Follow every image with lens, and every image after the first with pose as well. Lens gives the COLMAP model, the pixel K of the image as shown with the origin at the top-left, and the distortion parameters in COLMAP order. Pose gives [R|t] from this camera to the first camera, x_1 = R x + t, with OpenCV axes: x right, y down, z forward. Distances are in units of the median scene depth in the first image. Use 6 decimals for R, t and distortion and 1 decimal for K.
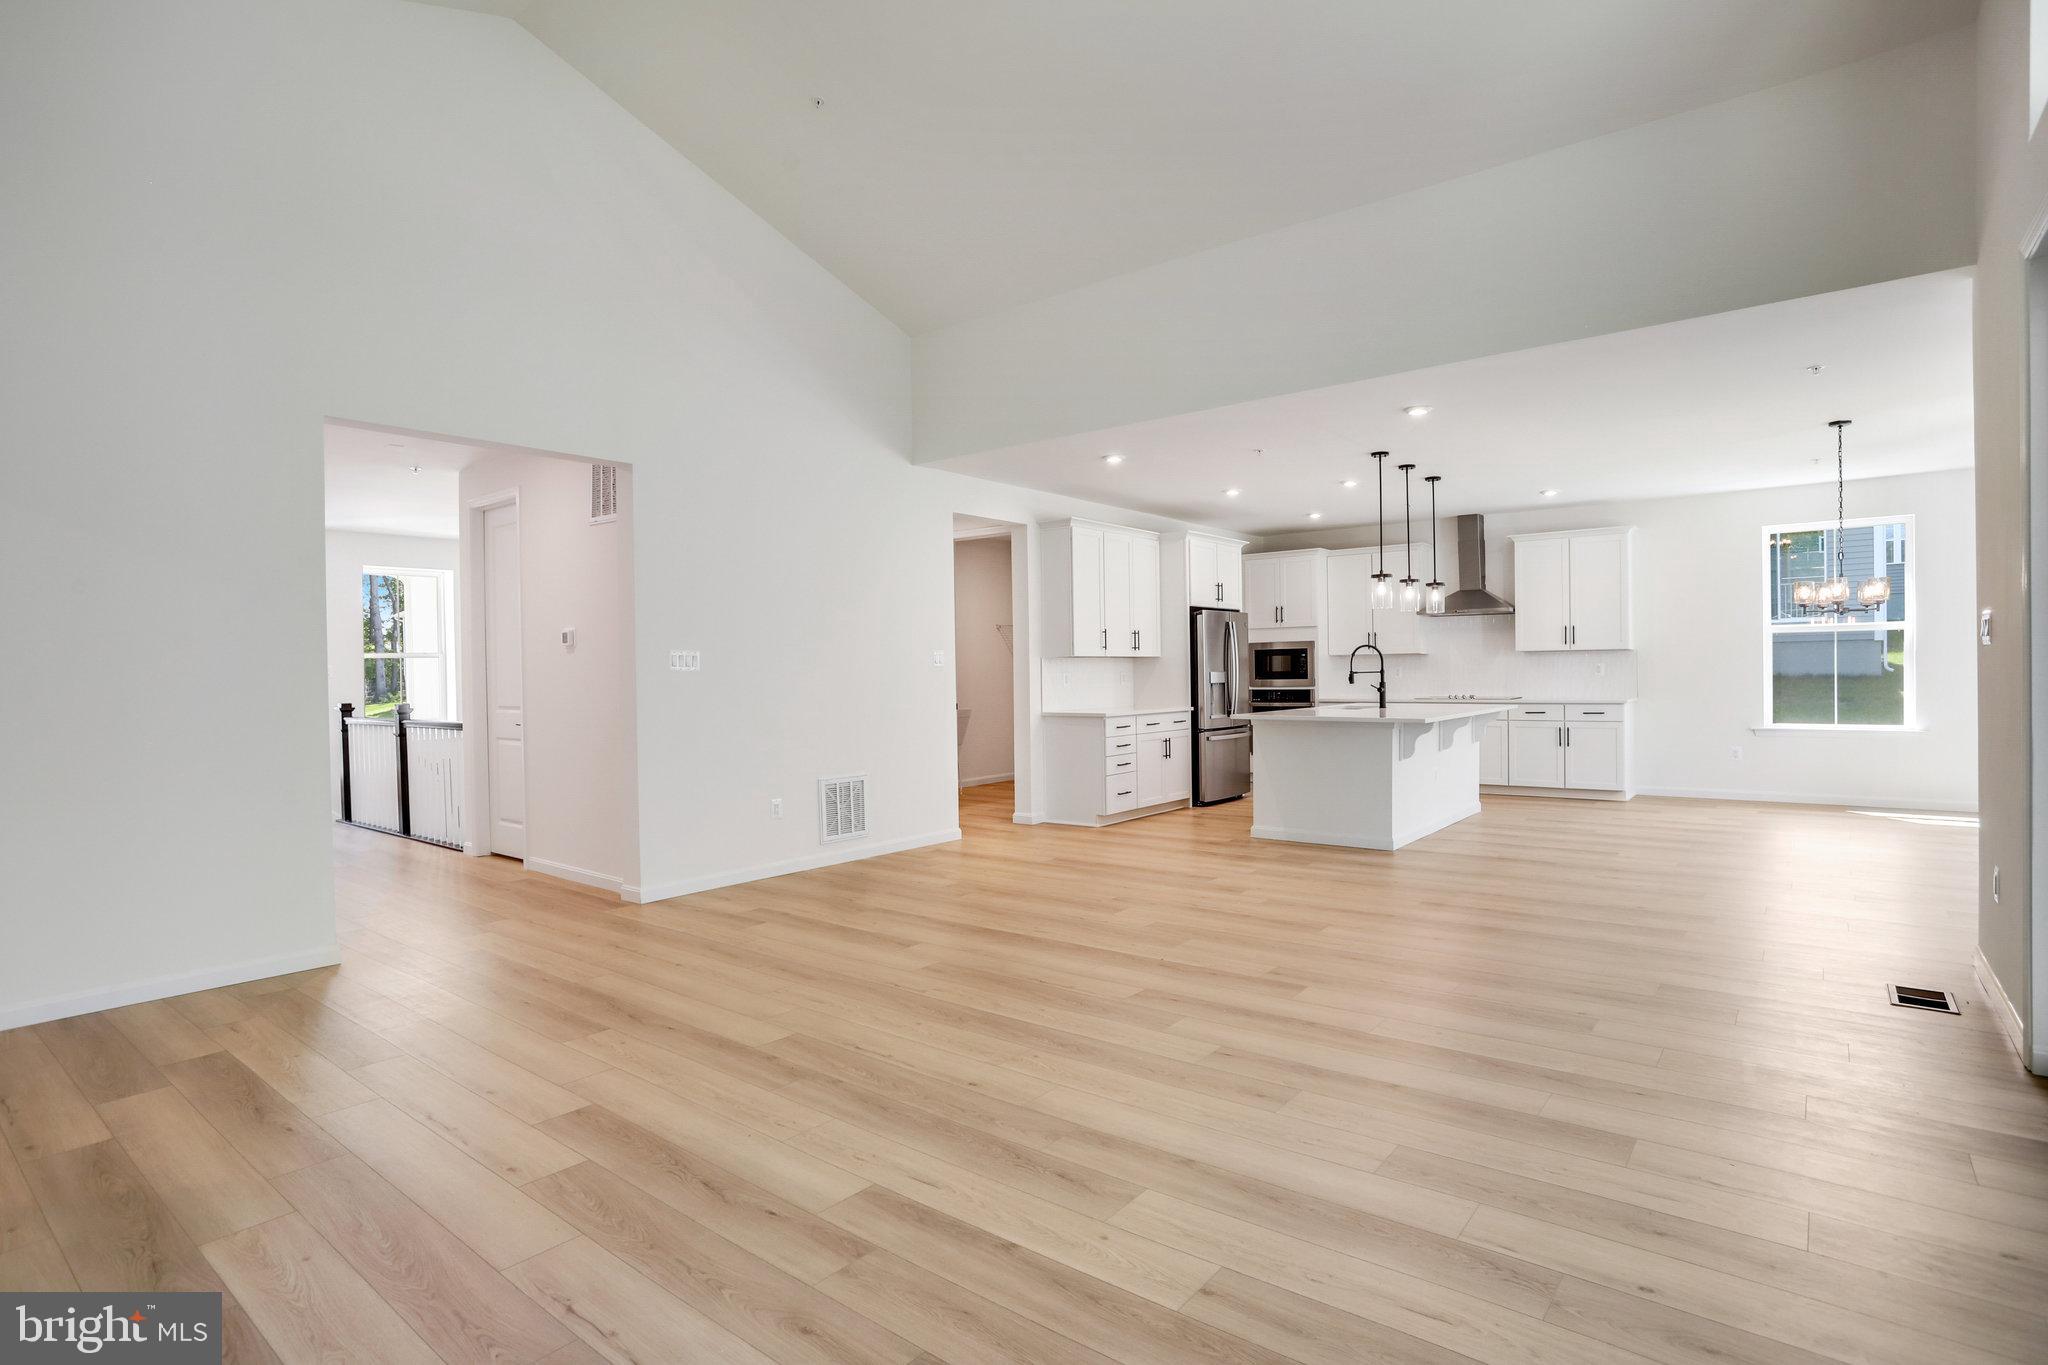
lens RADIAL K [[1038.4, 0, 1047.7], [0, 1038.4, 689.2], [0, 0, 1]] dist [-0.060959, 0.026067]
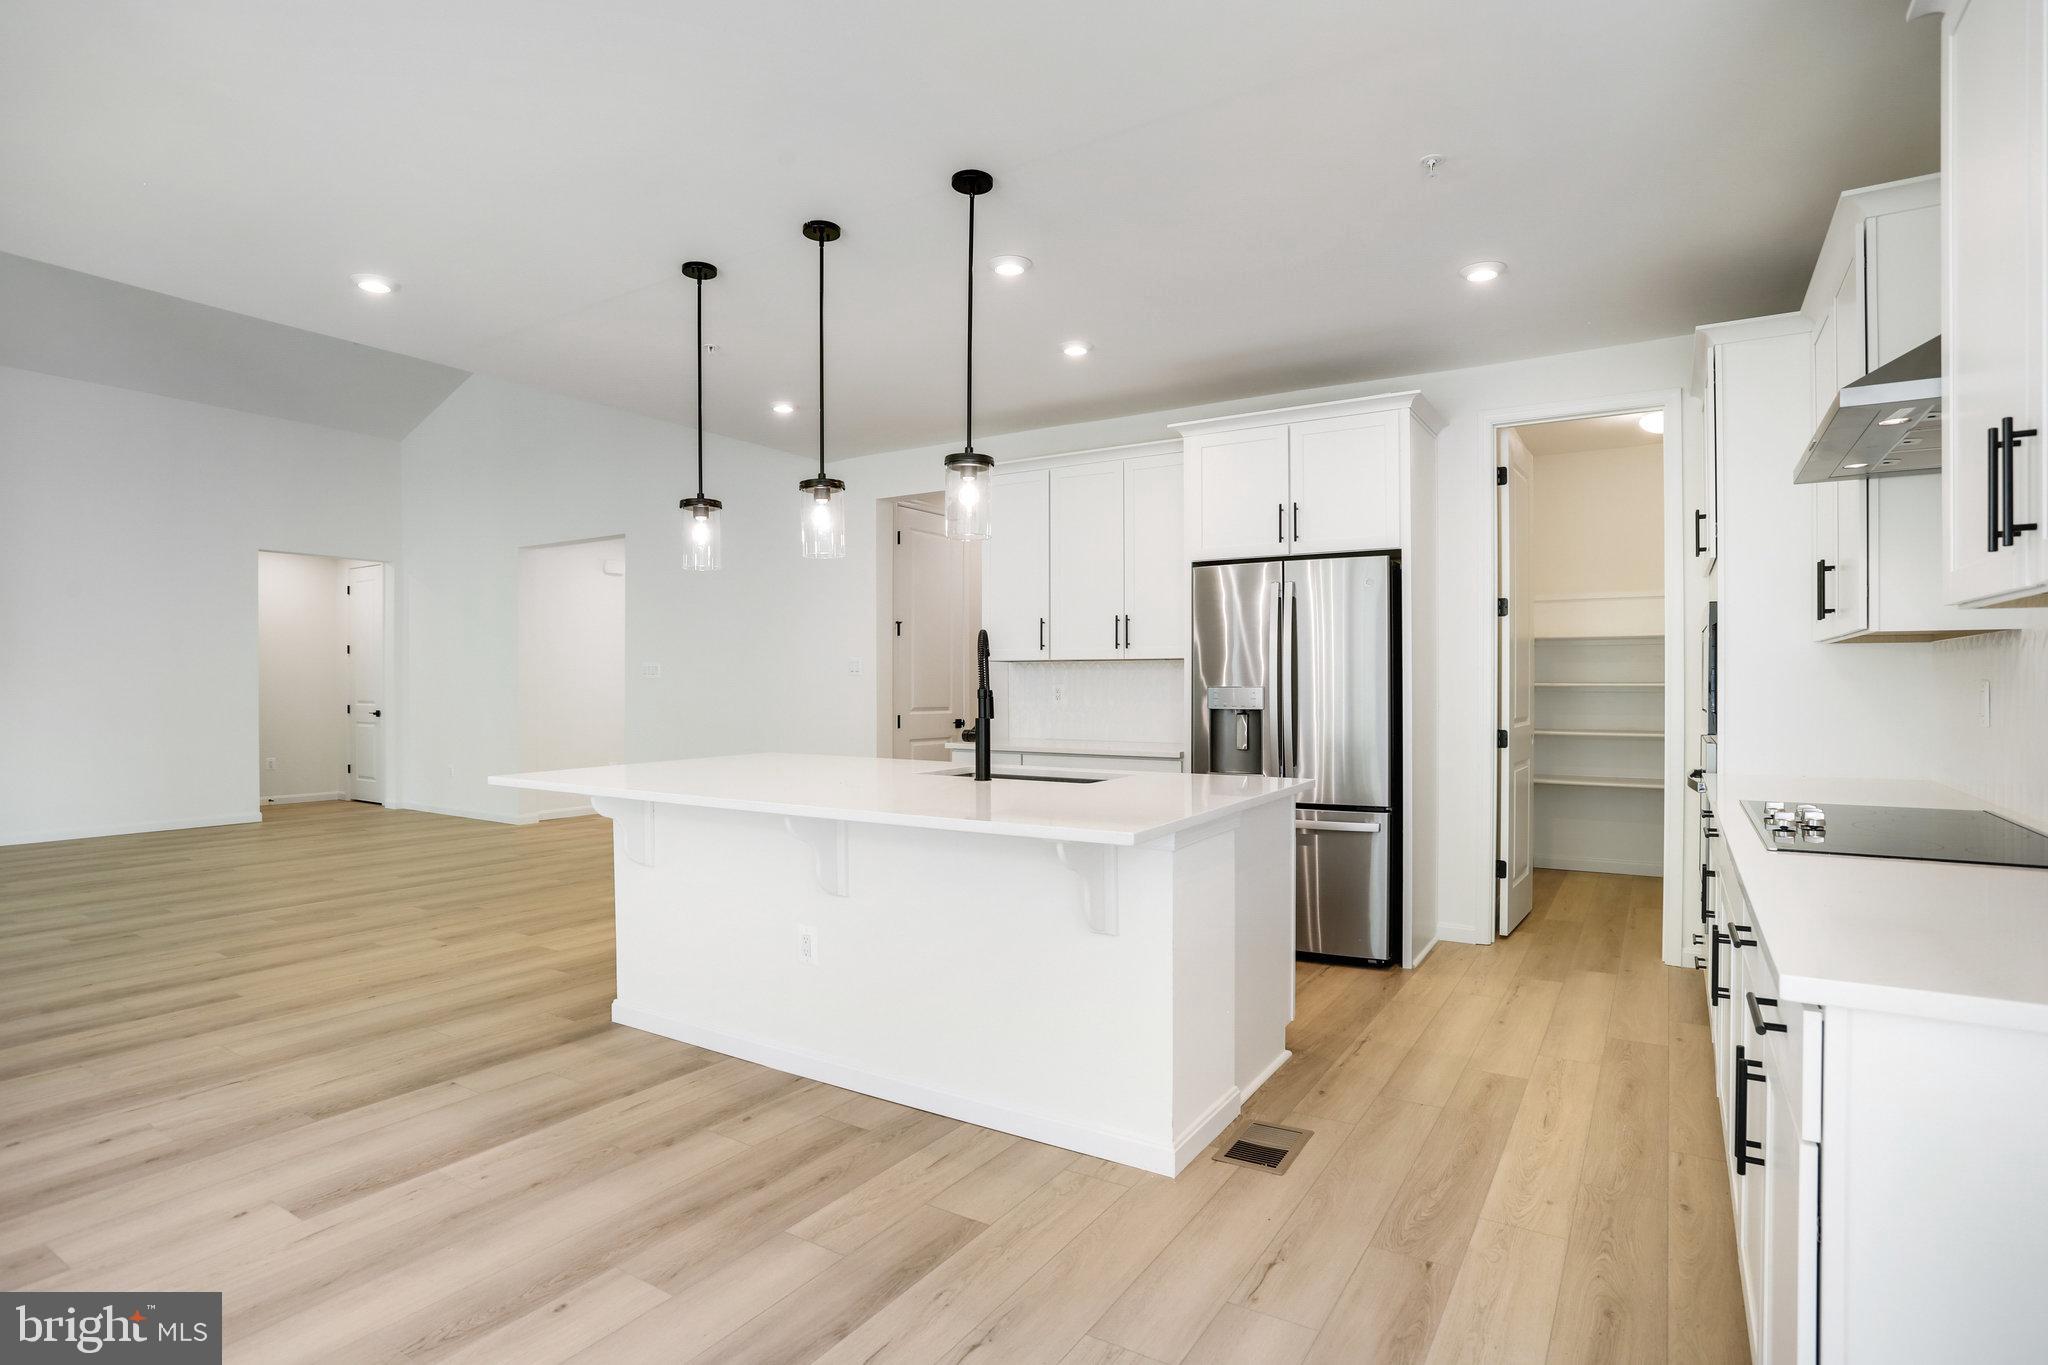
lens RADIAL K [[1038.4, 0, 1019.4], [0, 1038.4, 684.3], [0, 0, 1]] dist [-0.060959, 0.026067]
pose [[0.080436, 0.017069, -0.996614, 0.667457], [-0.016193, 0.999744, 0.015816, -0.024675], [0.996628, 0.014866, 0.080692, 0.880288]]
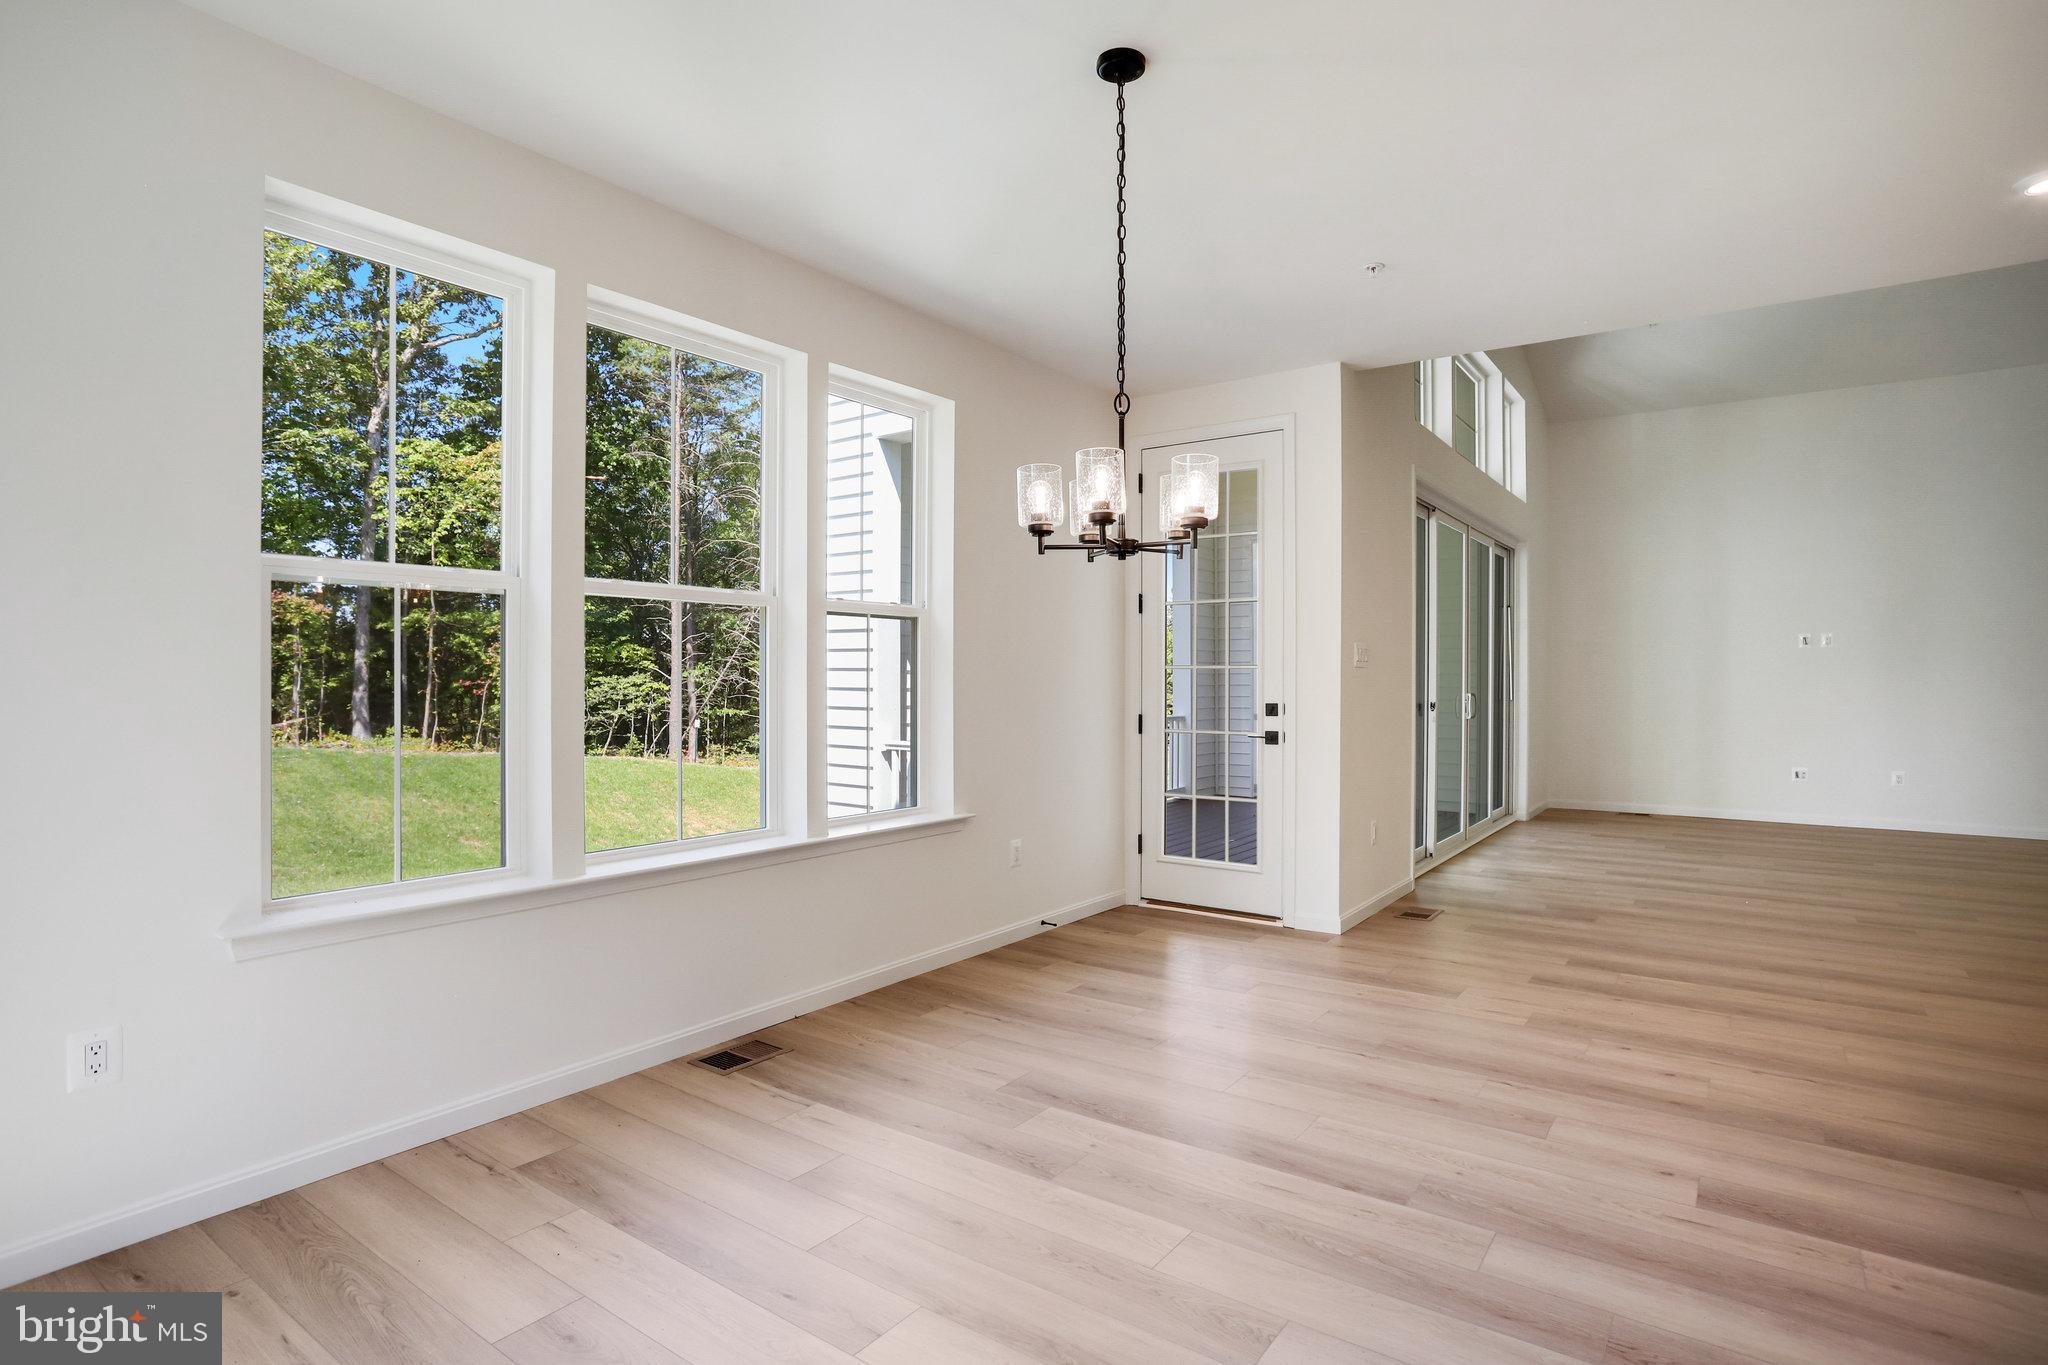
lens RADIAL K [[1038.4, 0, 1021.3], [0, 1038.4, 688.8], [0, 0, 1]] dist [-0.060959, 0.026067]
pose [[-0.999675, 0.015862, -0.019945, 0.579437], [0.015351, 0.999557, 0.025516, -0.023786], [0.020341, 0.025201, -0.999475, 0.970843]]
